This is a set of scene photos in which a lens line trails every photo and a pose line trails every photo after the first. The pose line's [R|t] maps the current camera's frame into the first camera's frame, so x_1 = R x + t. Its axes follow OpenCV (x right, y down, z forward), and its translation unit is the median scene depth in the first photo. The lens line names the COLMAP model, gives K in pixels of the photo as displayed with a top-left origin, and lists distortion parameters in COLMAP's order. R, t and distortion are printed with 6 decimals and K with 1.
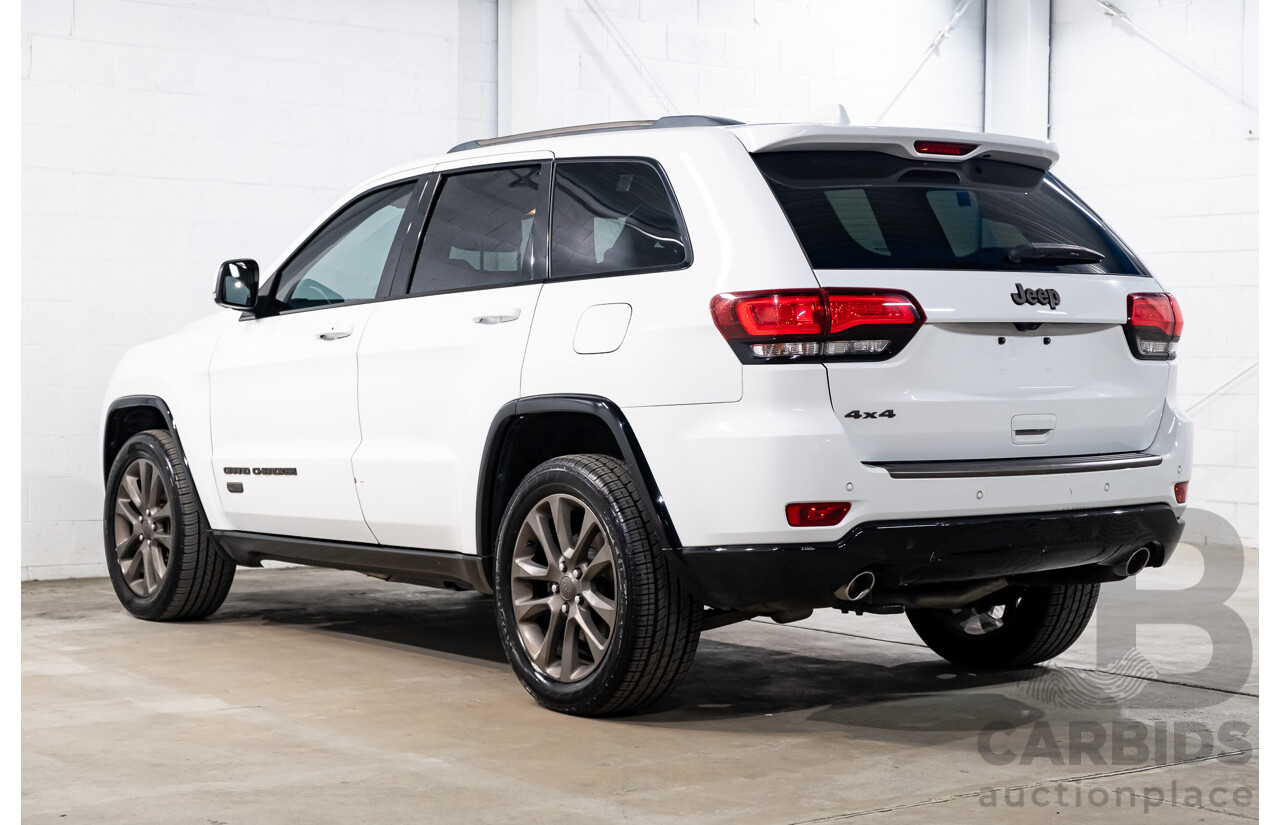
lens RADIAL K [[2603.2, 0, 603.9], [0, 2603.2, 411.2], [0, 0, 1]] dist [0.322909, -2.638447]
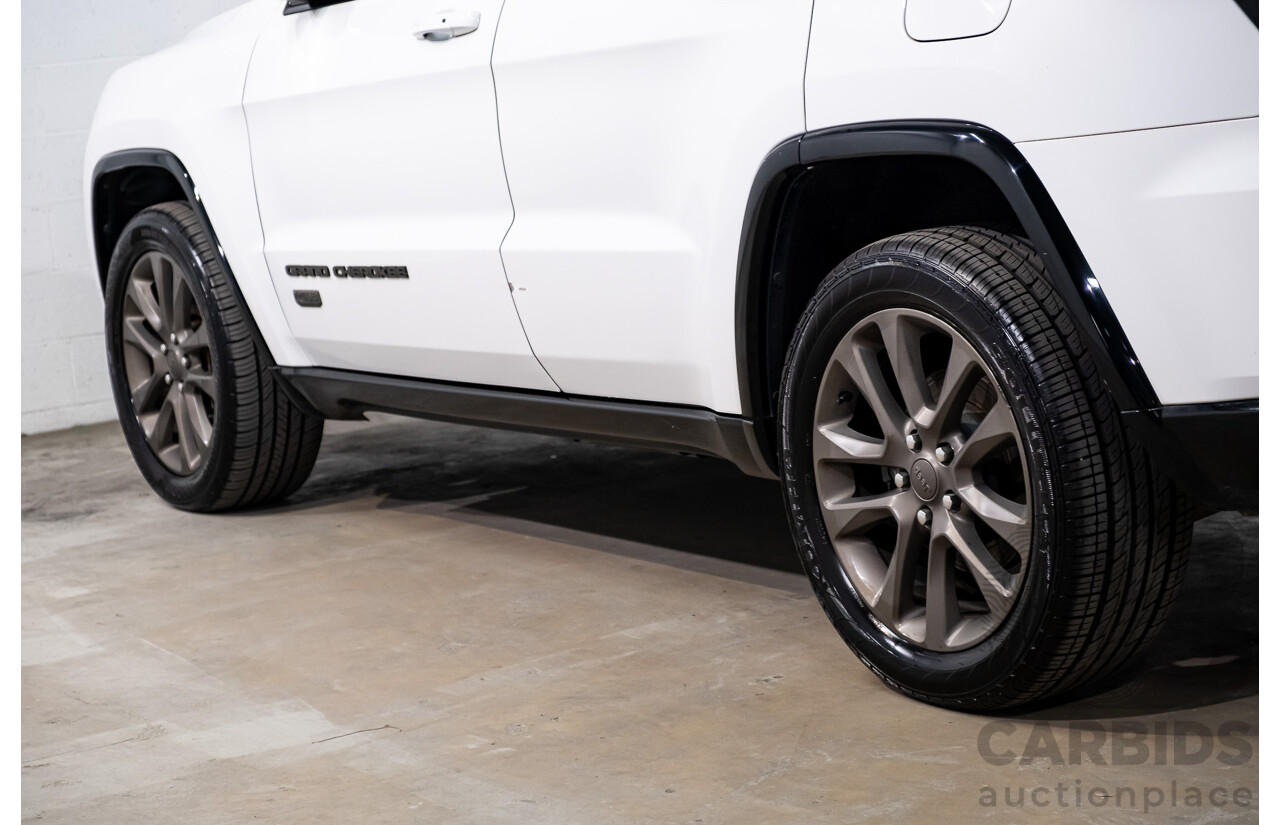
lens RADIAL K [[2603.2, 0, 603.9], [0, 2603.2, 411.2], [0, 0, 1]] dist [0.322909, -2.638447]
pose [[0.995496, -0.082981, -0.045843, -0.052998], [0.089134, 0.983969, 0.154470, -0.035255], [0.032290, -0.157861, 0.986933, 0.449006]]
